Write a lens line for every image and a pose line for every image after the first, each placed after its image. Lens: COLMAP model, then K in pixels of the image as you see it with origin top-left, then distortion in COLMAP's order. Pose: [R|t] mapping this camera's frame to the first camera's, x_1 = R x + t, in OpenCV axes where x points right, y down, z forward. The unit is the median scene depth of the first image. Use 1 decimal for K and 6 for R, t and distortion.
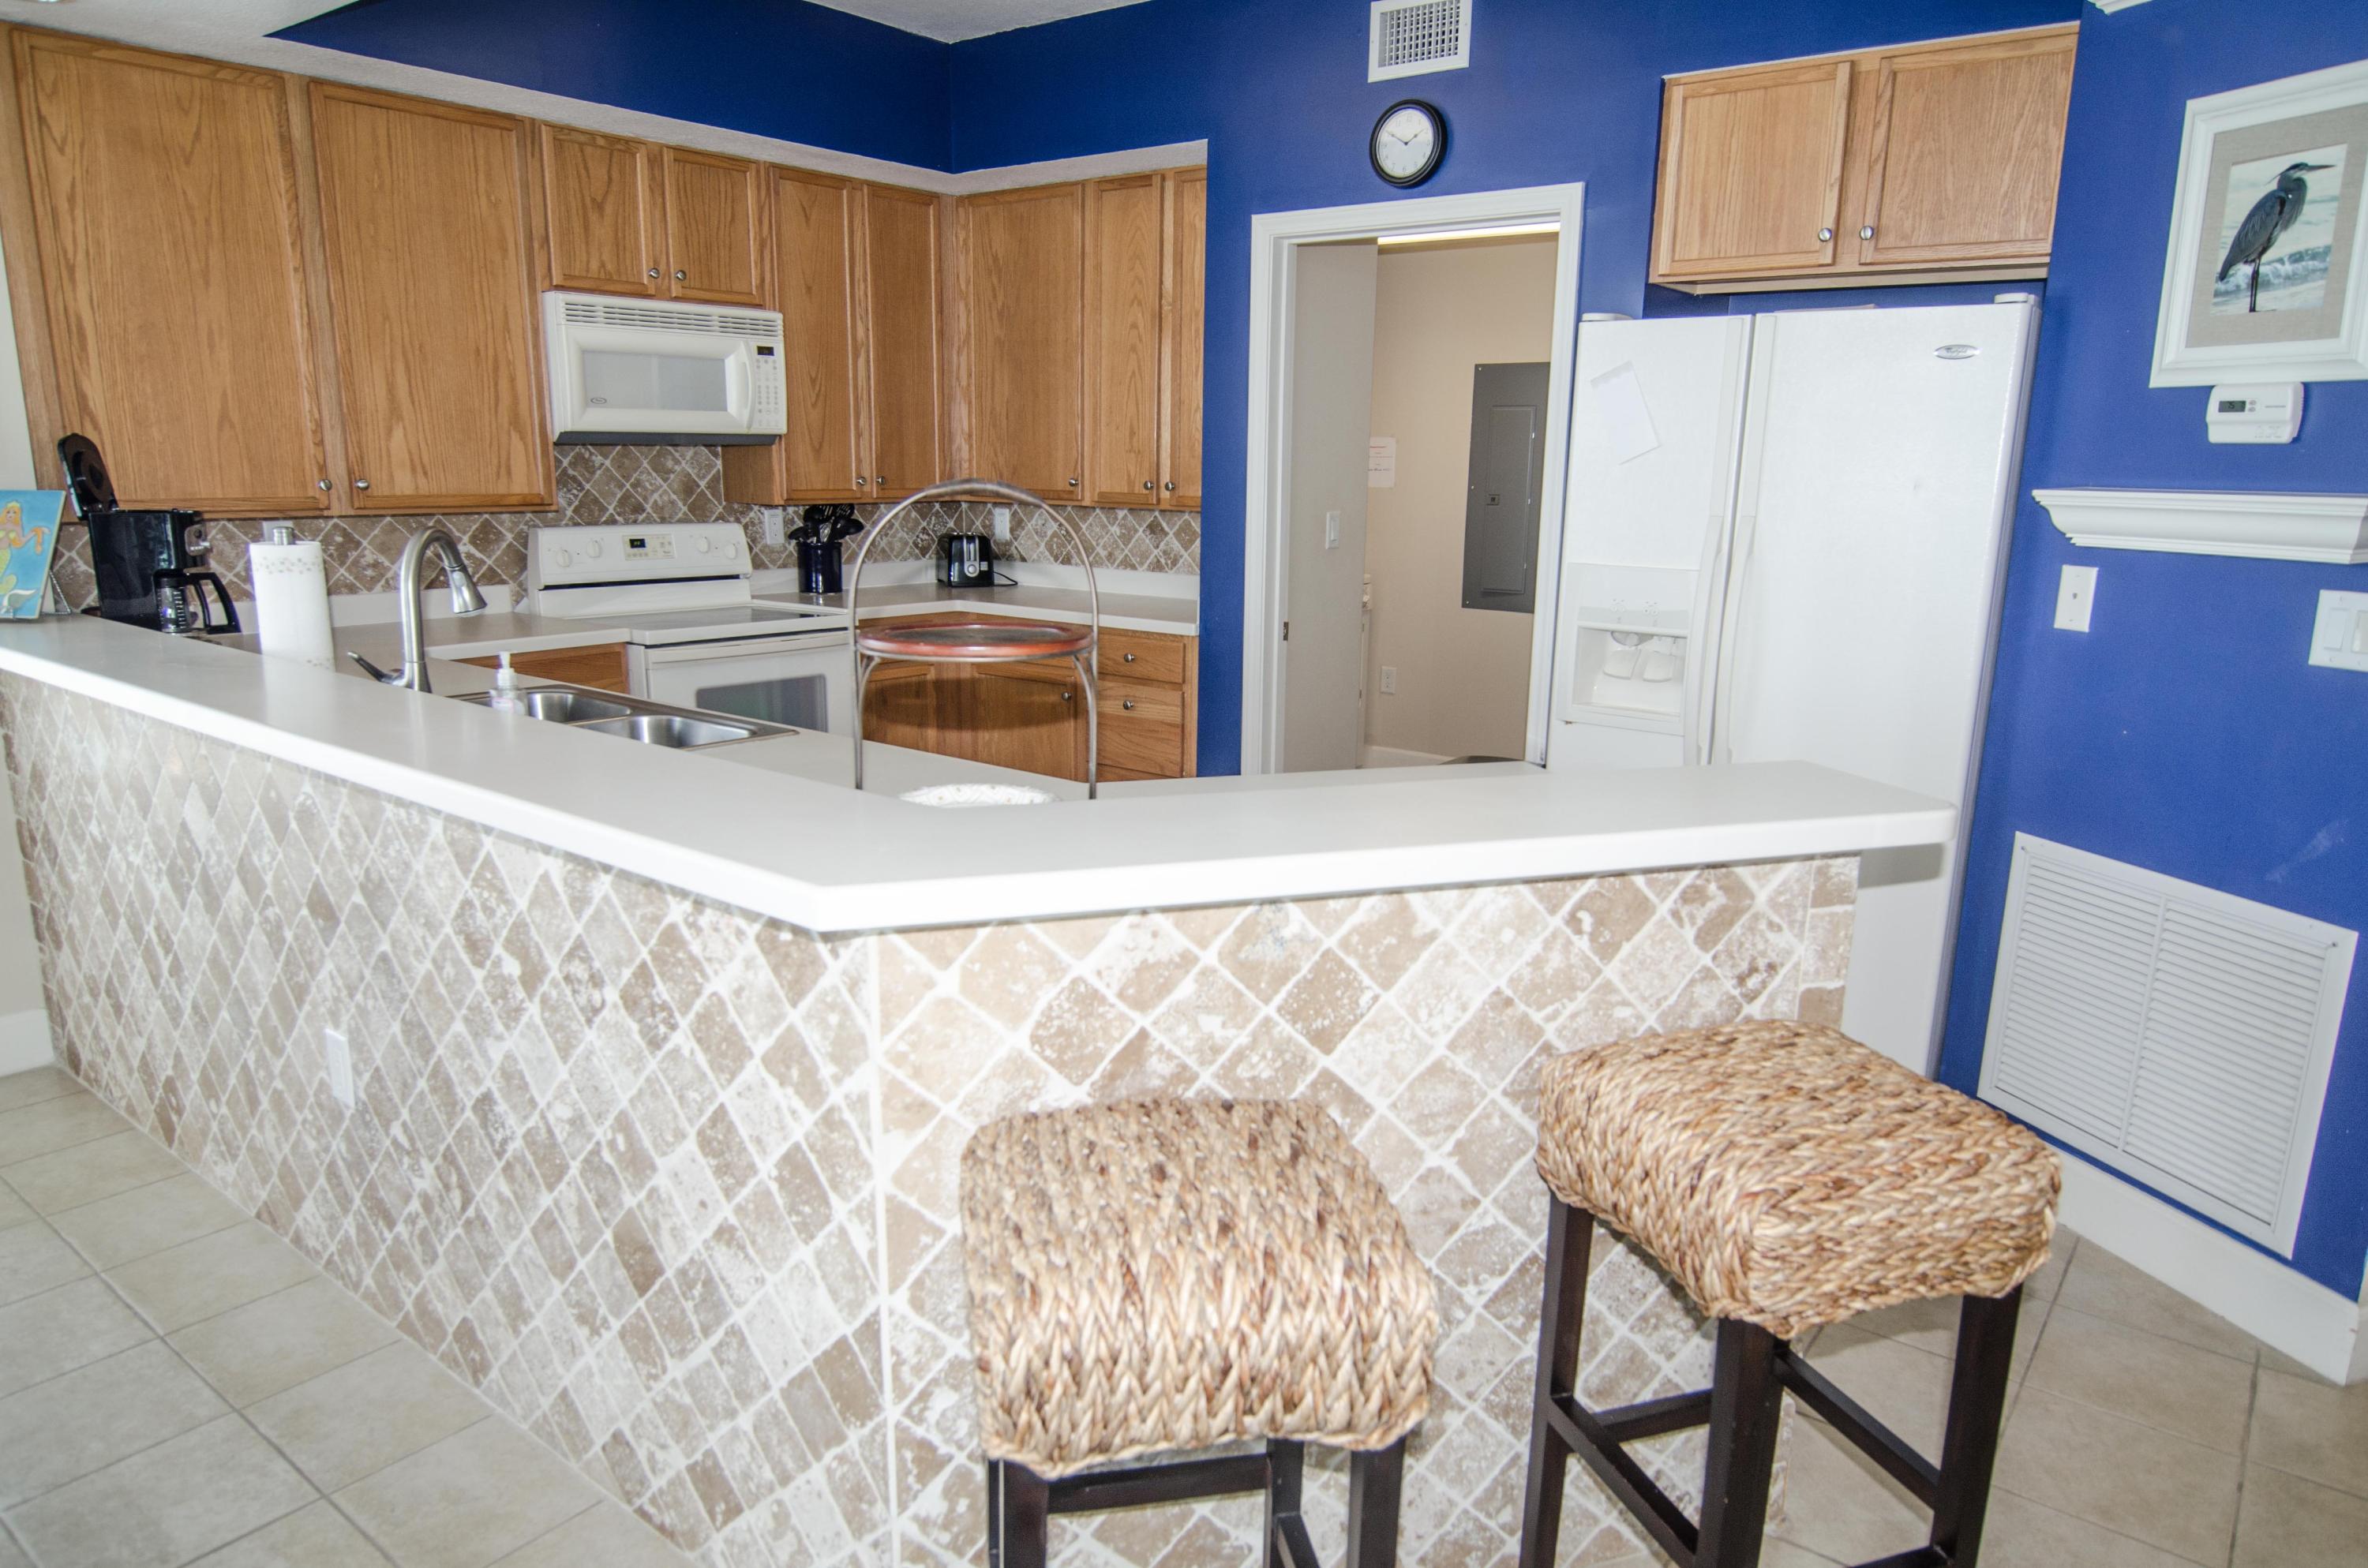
lens RADIAL K [[1491.3, 0, 1188.4], [0, 1491.3, 792.2], [0, 0, 1]] dist [0.007373, -0.003099]
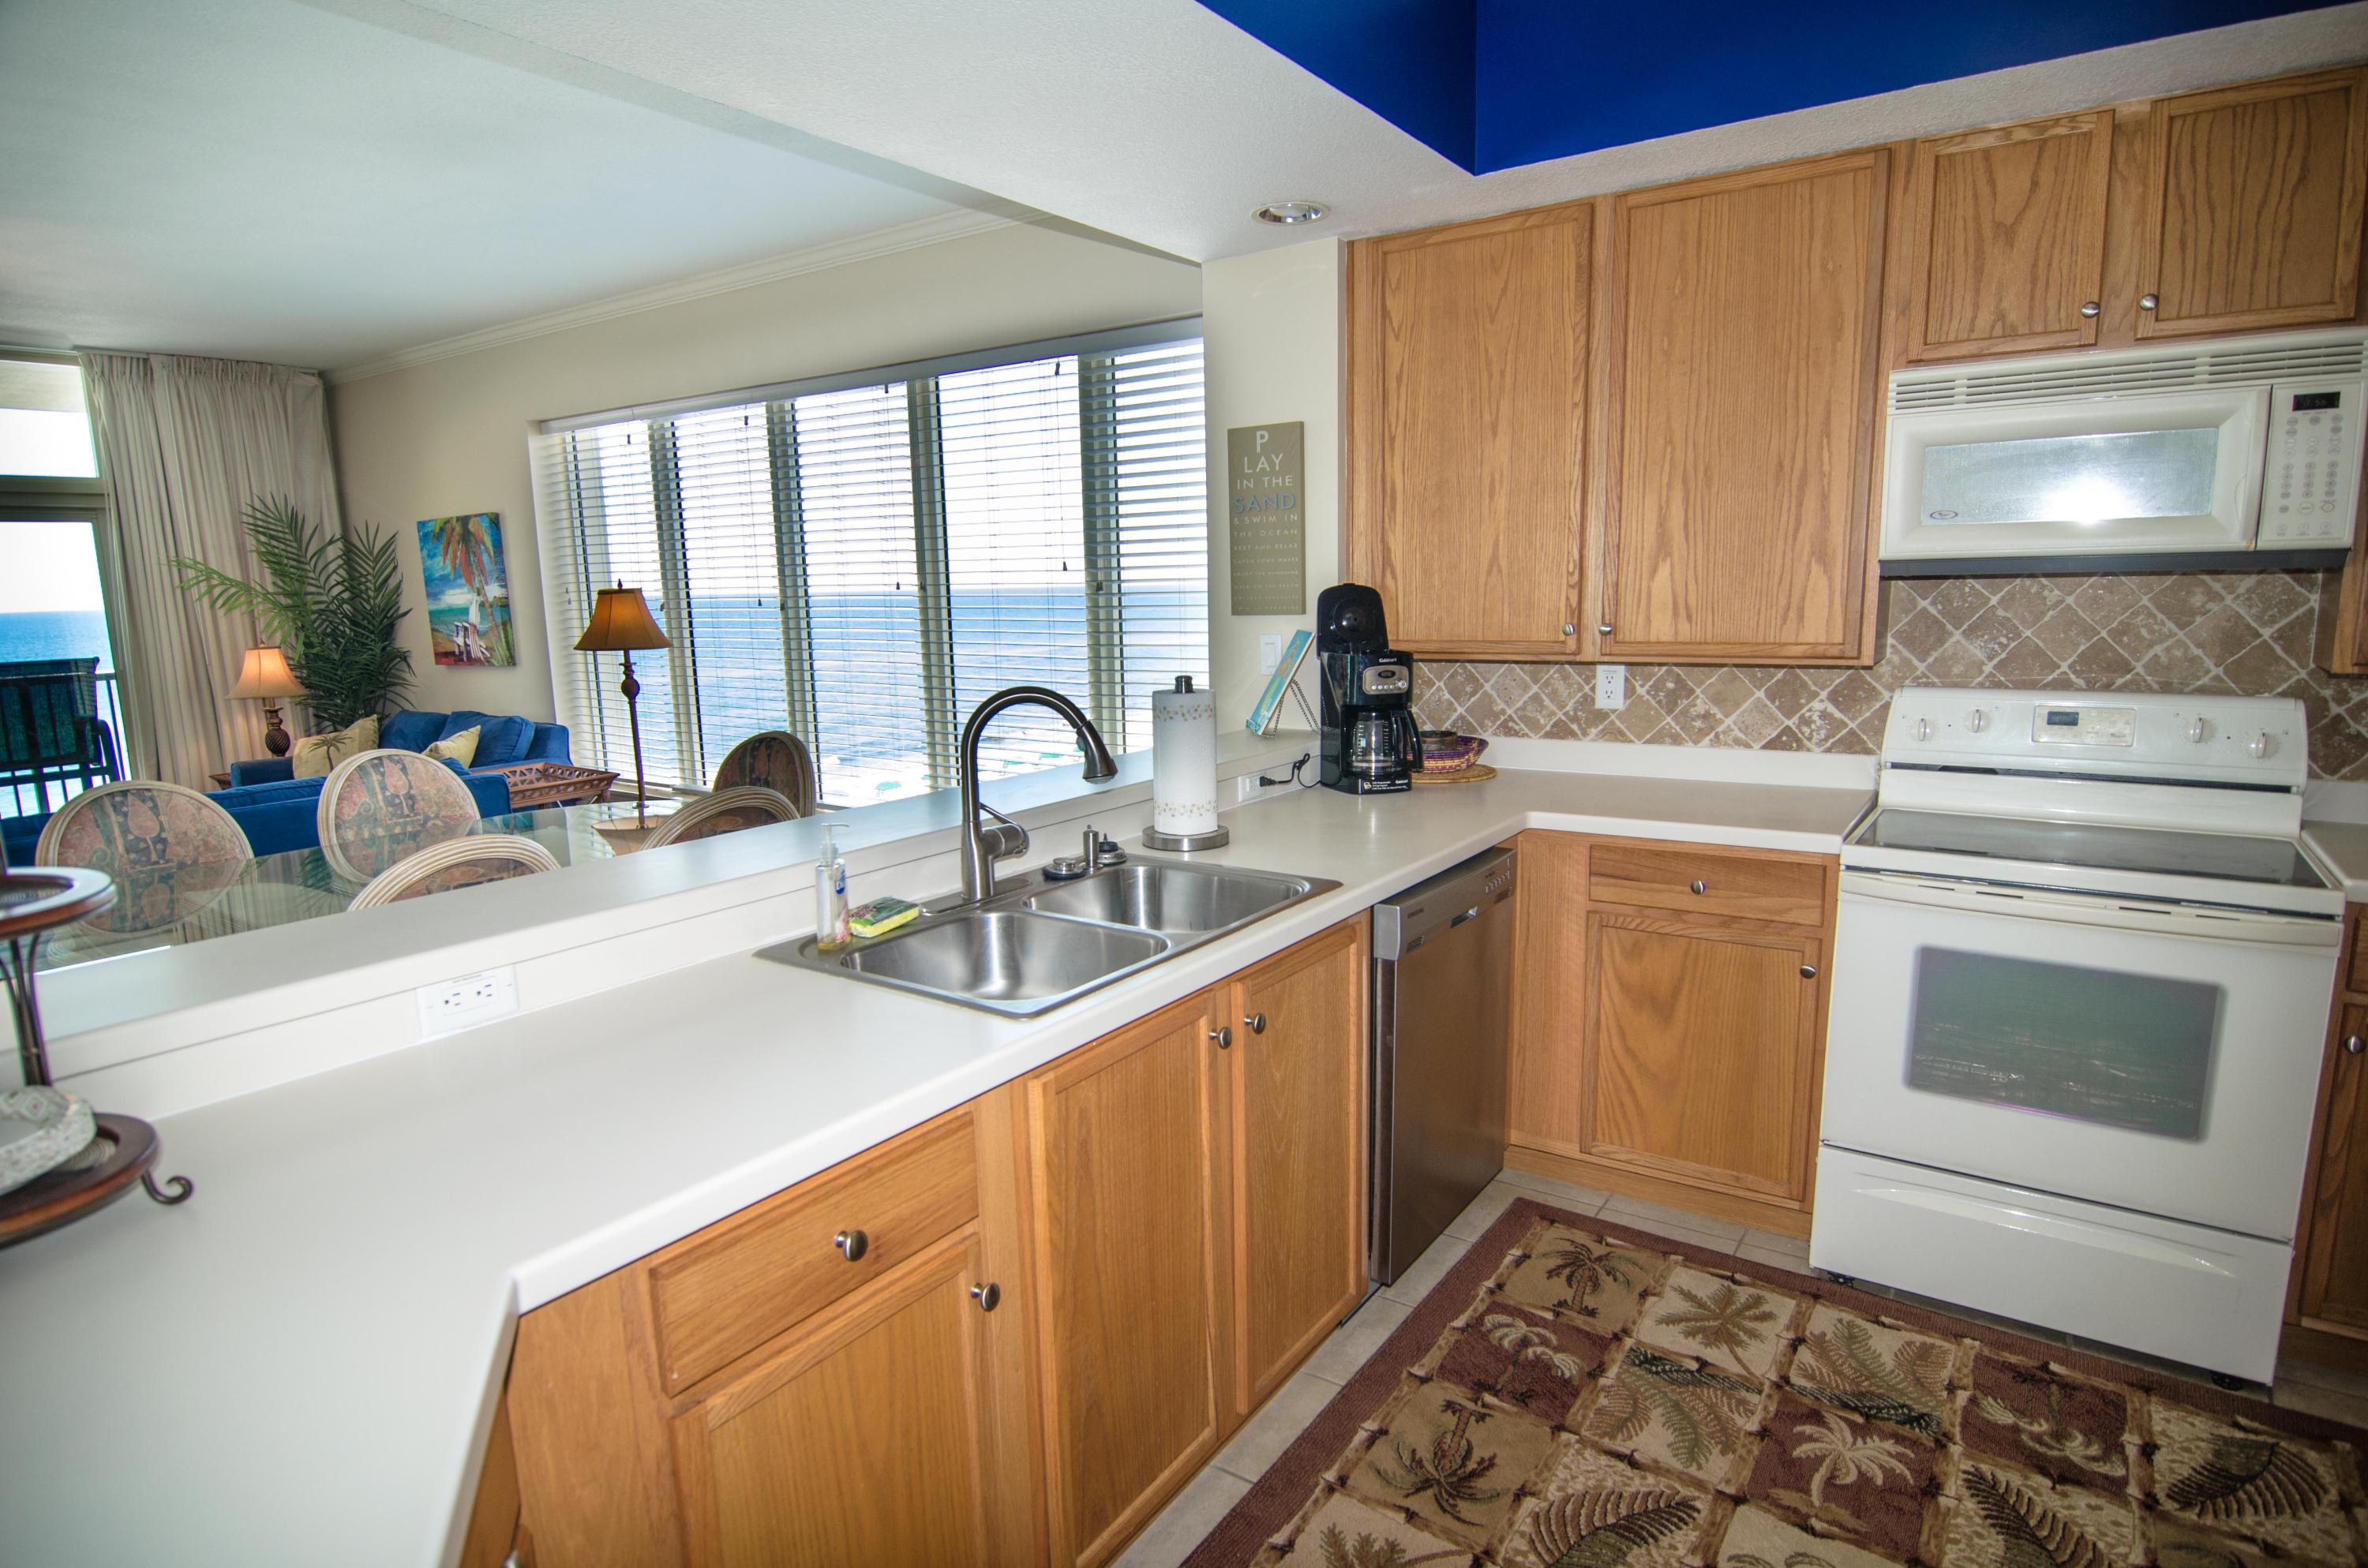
lens RADIAL K [[1280.3, 0, 1196.4], [0, 1280.3, 799.6], [0, 0, 1]] dist [-0.018784, -0.001895]
pose [[0.068010, 0.155672, -0.985465, 0.191720], [-0.197505, 0.970304, 0.139647, -0.149741], [0.977940, 0.185137, 0.096736, 0.637210]]
